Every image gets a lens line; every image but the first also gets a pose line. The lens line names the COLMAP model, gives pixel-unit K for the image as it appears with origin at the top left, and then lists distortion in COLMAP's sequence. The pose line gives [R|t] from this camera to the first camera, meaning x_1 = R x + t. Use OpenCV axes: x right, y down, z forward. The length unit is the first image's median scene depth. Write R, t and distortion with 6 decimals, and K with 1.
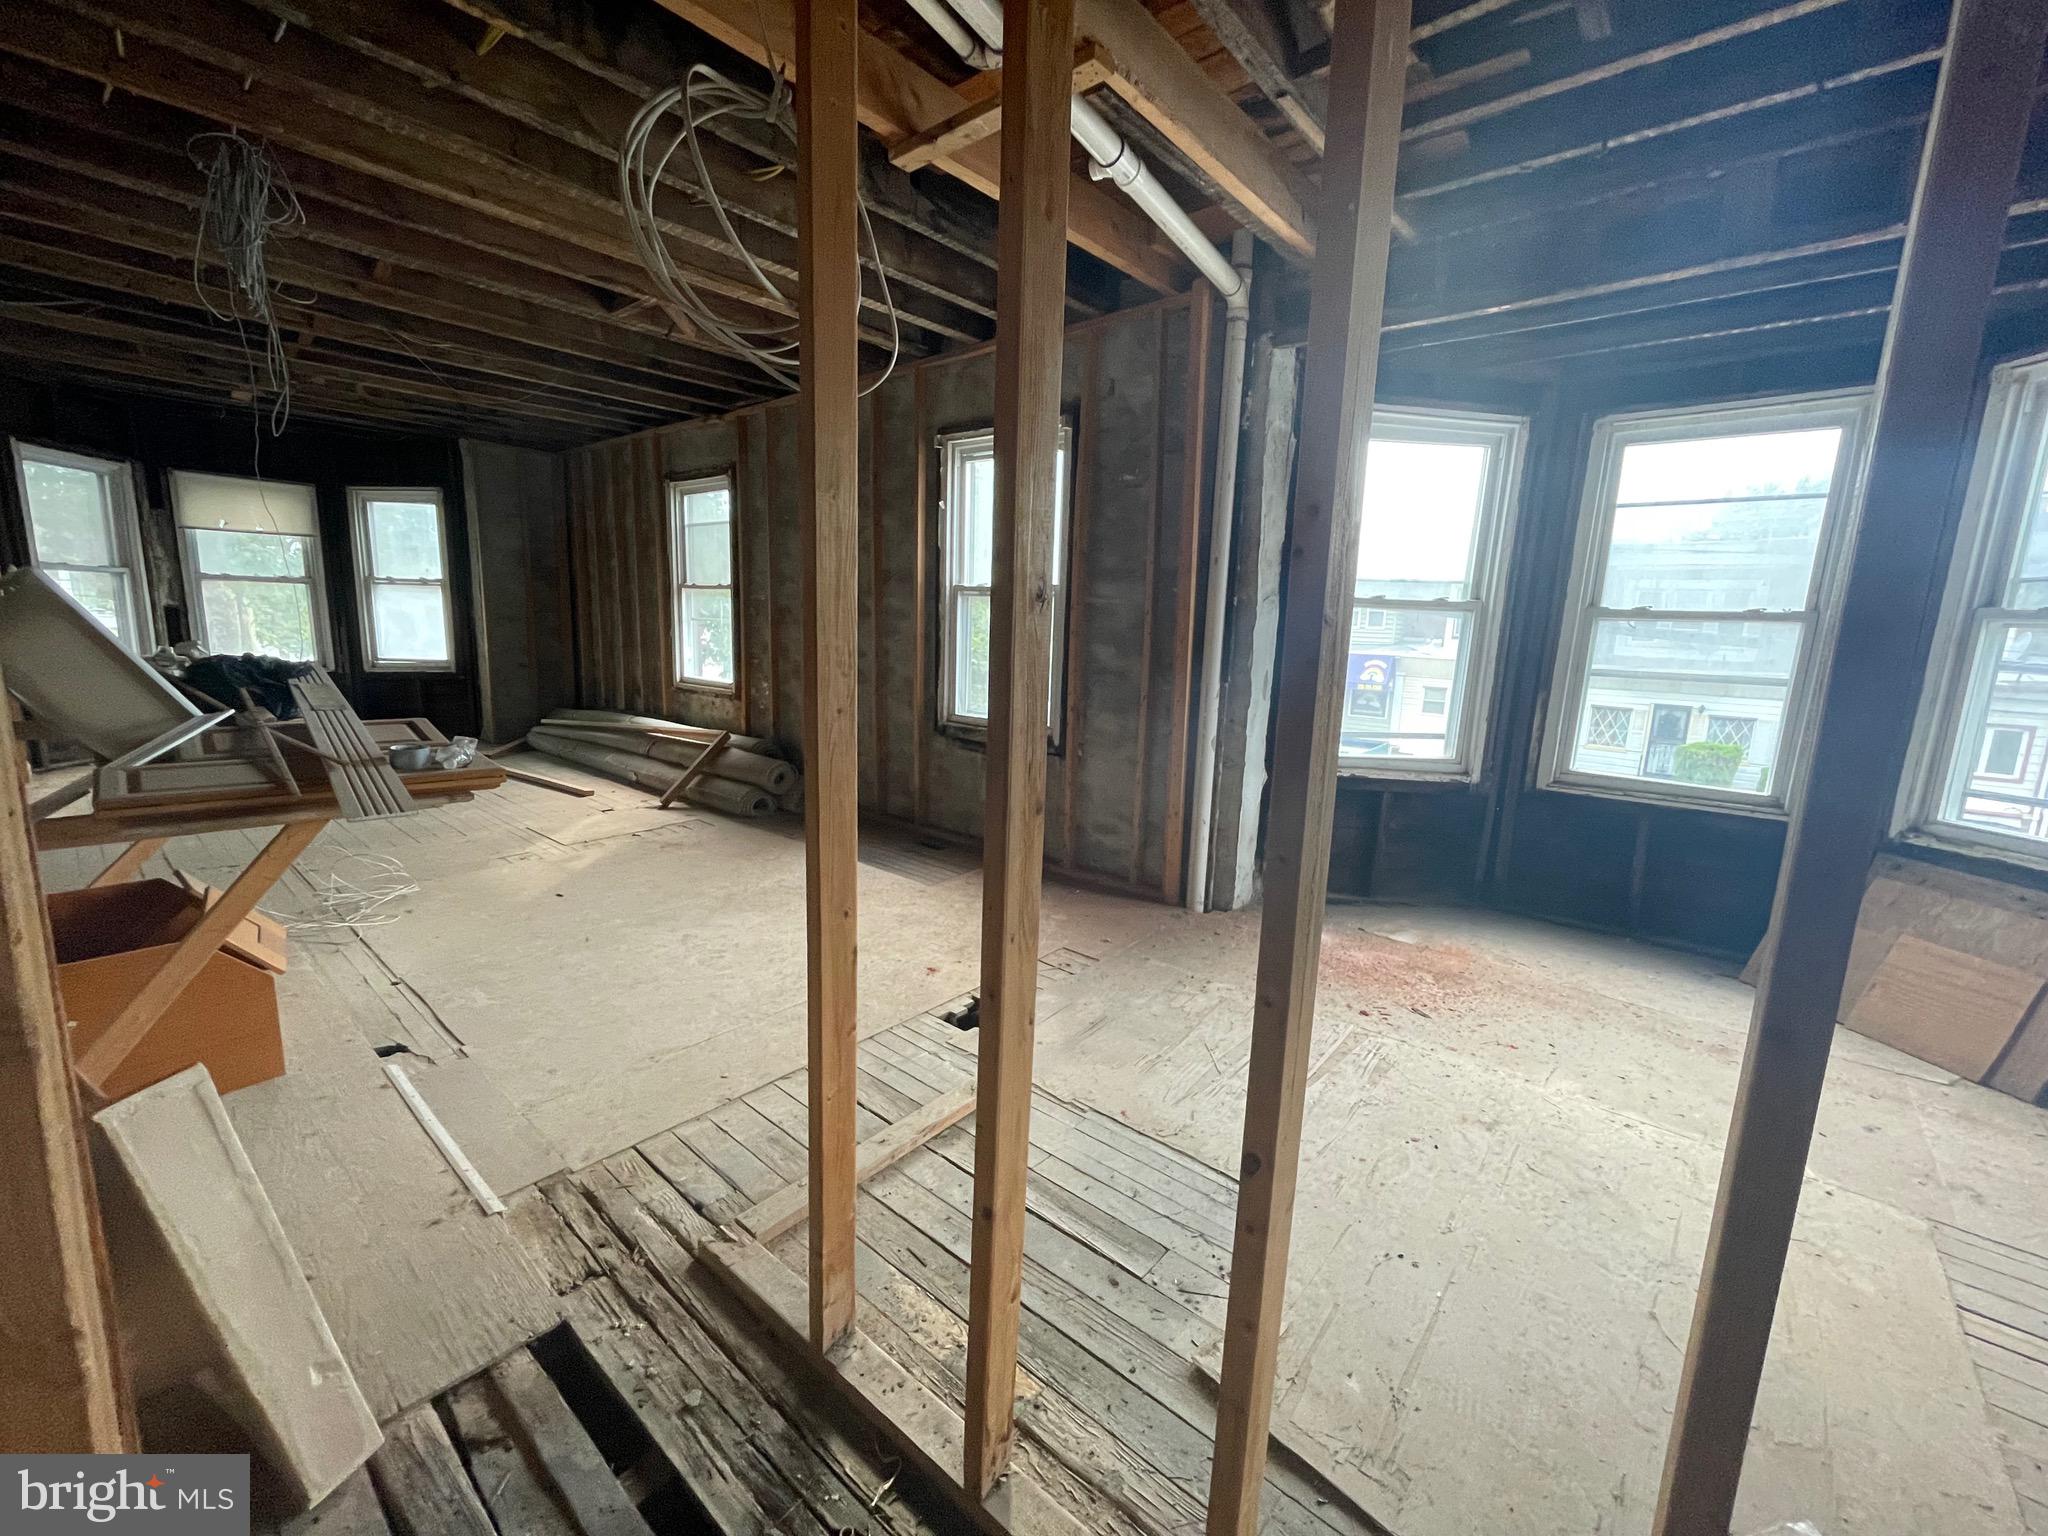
lens RADIAL K [[829.9, 0, 1022.6], [0, 829.9, 766.6], [0, 0, 1]] dist [-0.002537, 0.000095]
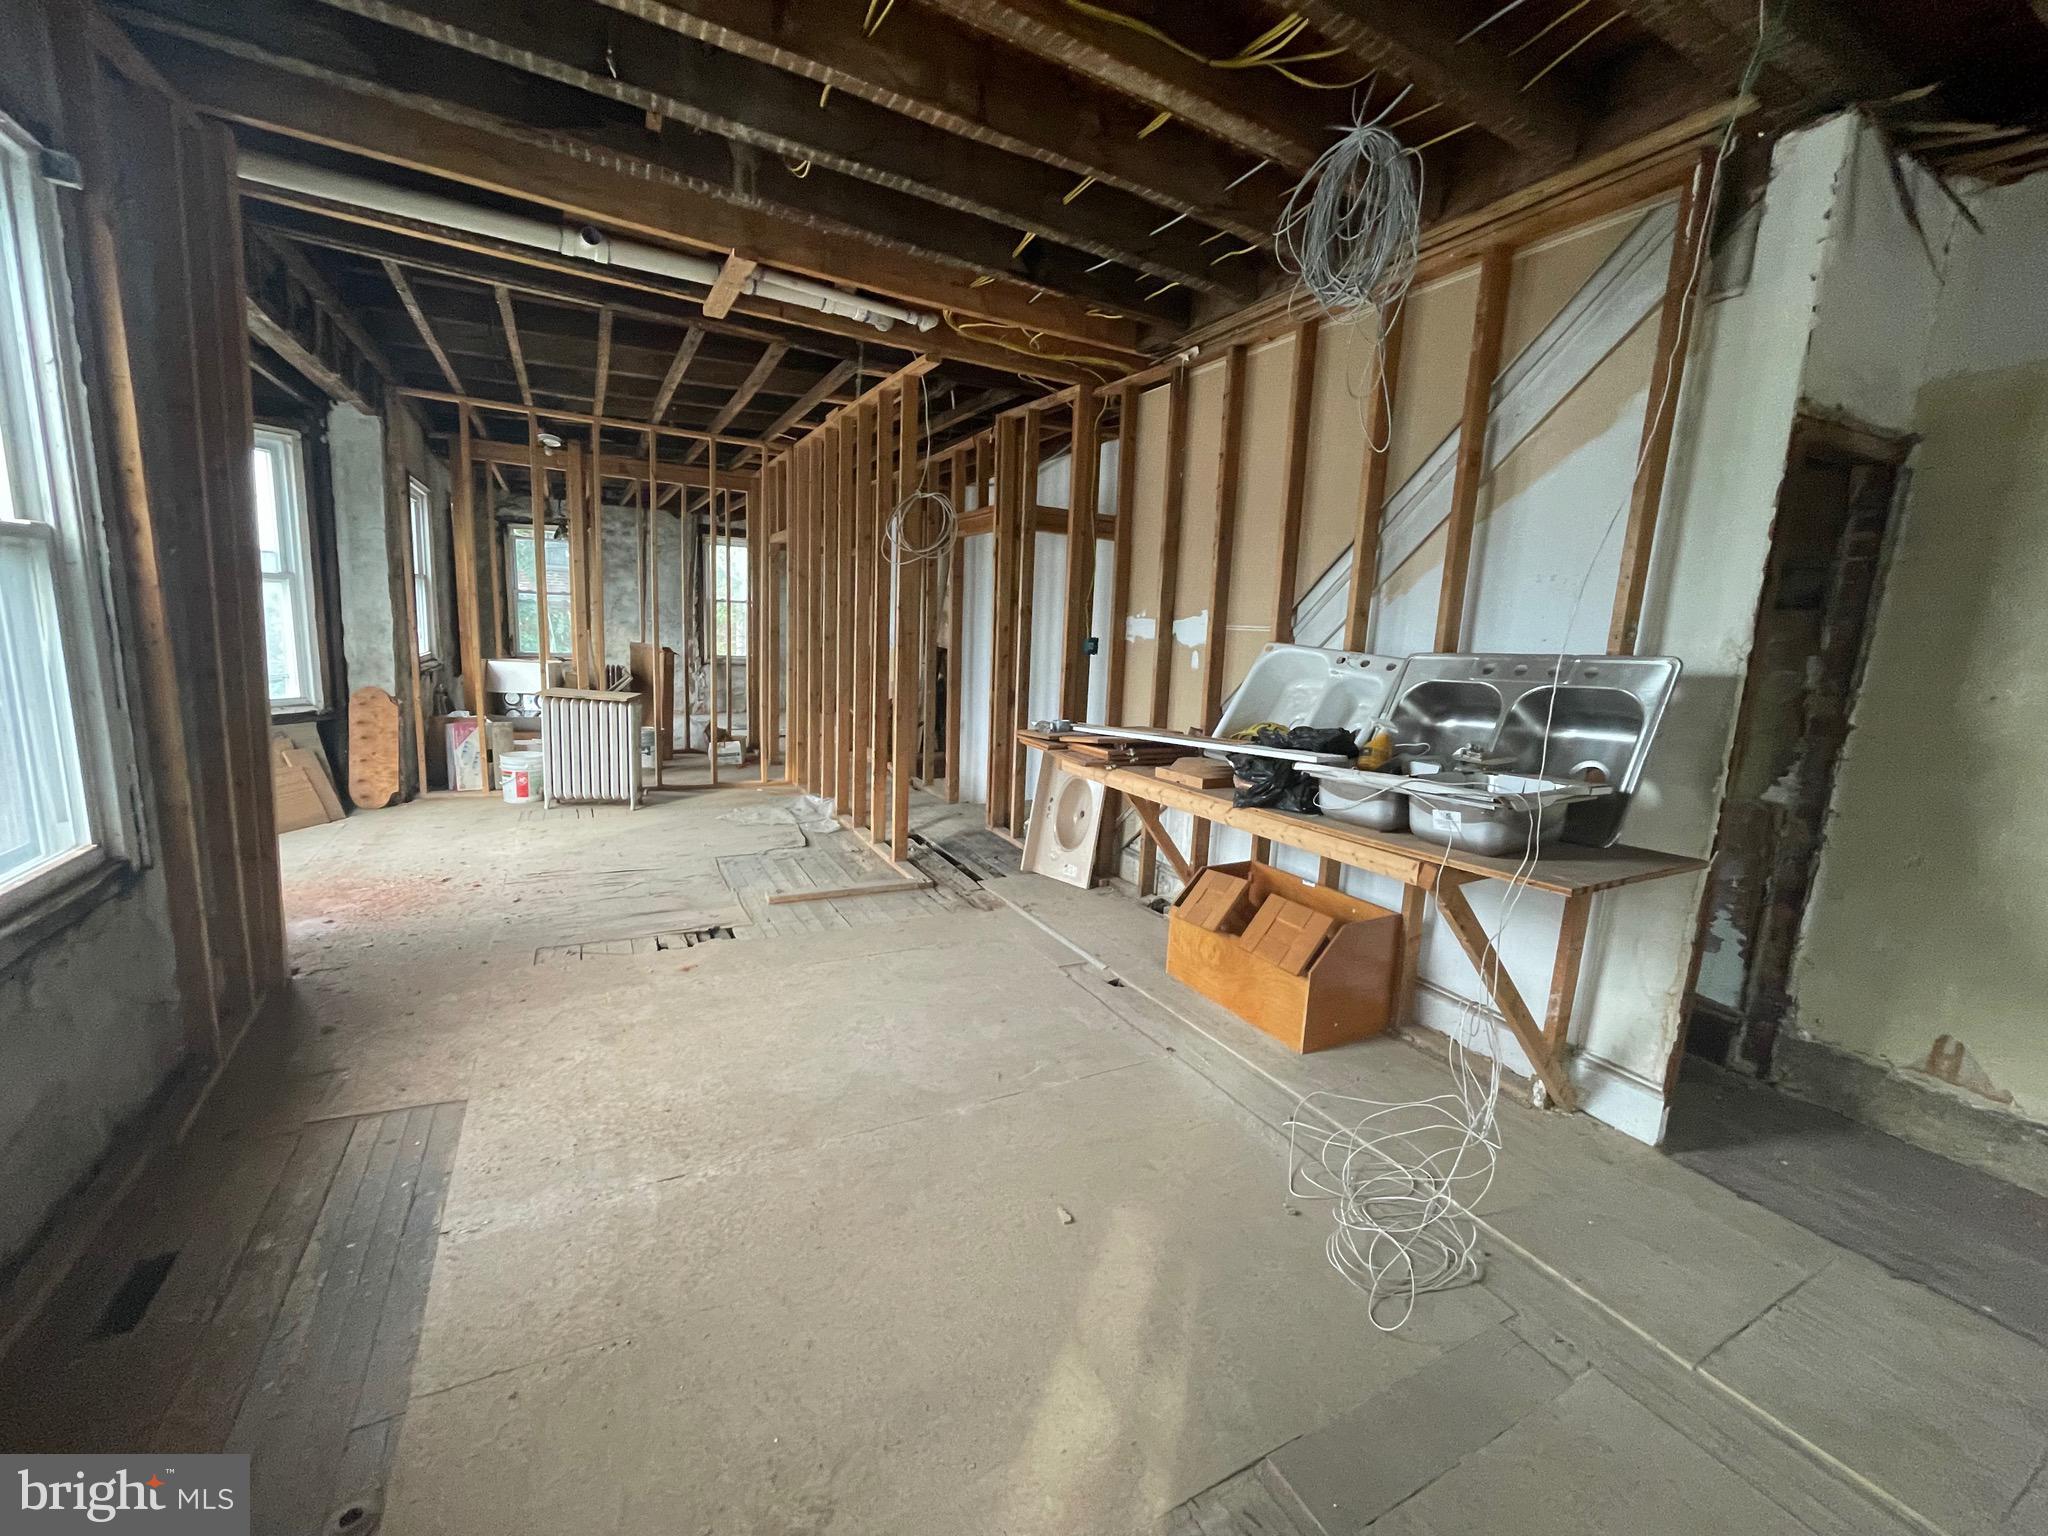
lens RADIAL K [[829.9, 0, 1021.5], [0, 829.9, 760.7], [0, 0, 1]] dist [-0.002537, 0.000095]
pose [[-0.928208, -0.137360, 0.345778, -0.670345], [-0.013787, 0.941416, 0.336967, -0.287257], [-0.371806, 0.308008, -0.875723, 1.373052]]
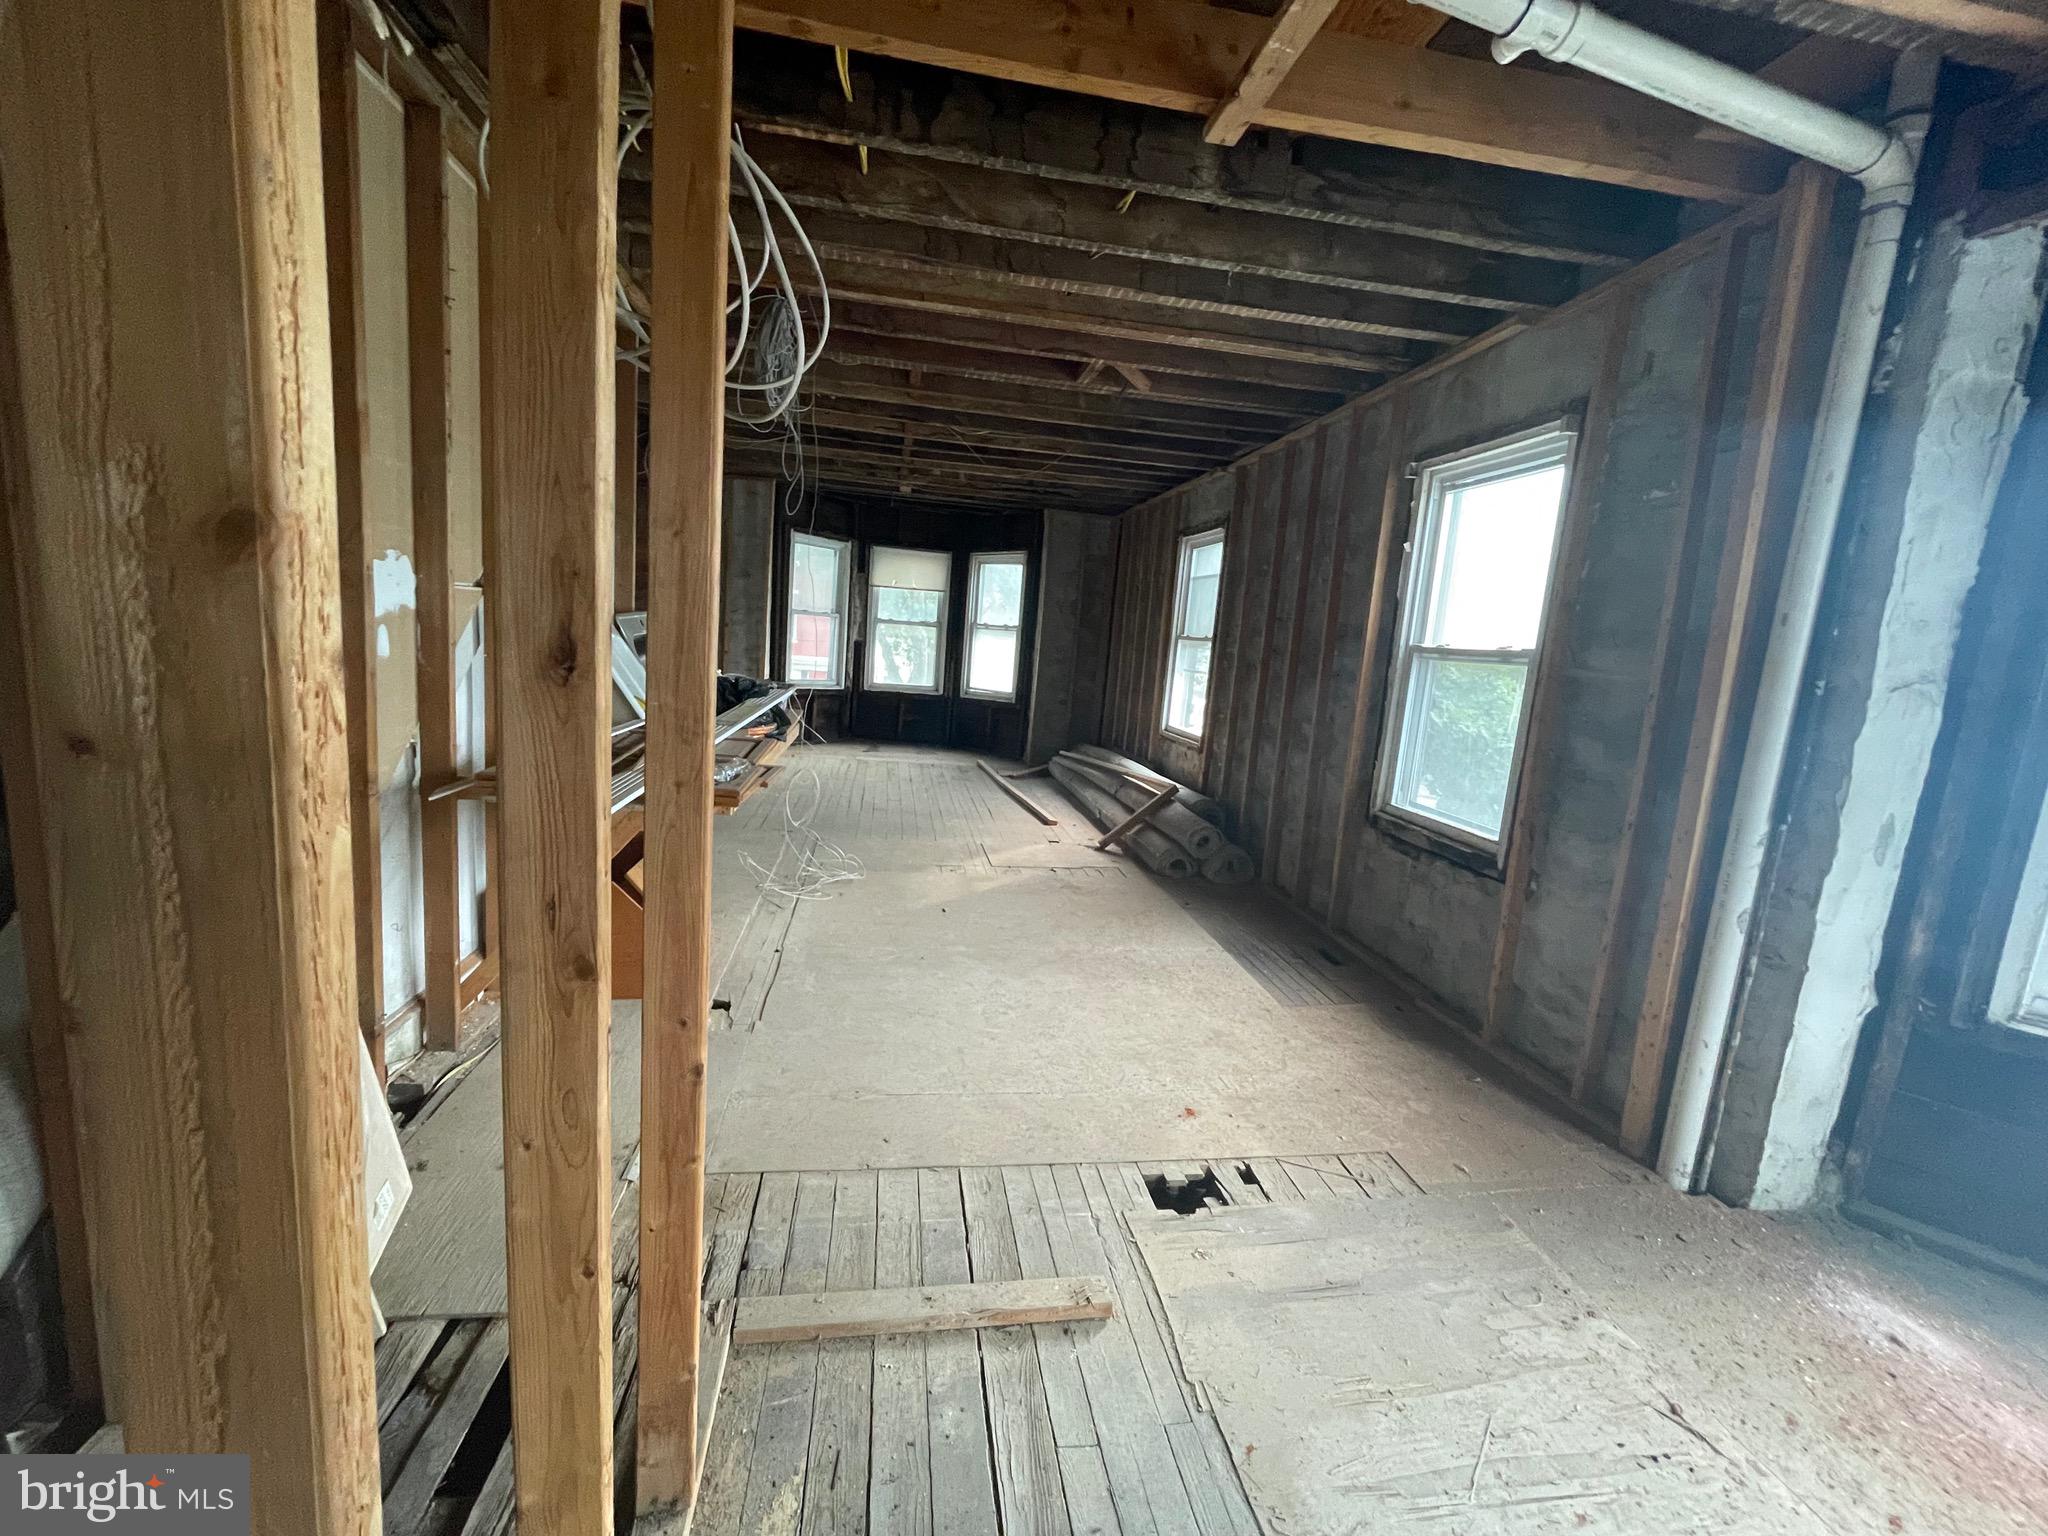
lens RADIAL K [[829.9, 0, 1020.1], [0, 829.9, 766.9], [0, 0, 1]] dist [-0.002537, 0.000095]
pose [[0.757391, 0.127776, -0.640338, 0.198684], [-0.166650, 0.986016, -0.000359, -0.048855], [0.631337, 0.106984, 0.768093, 0.195816]]
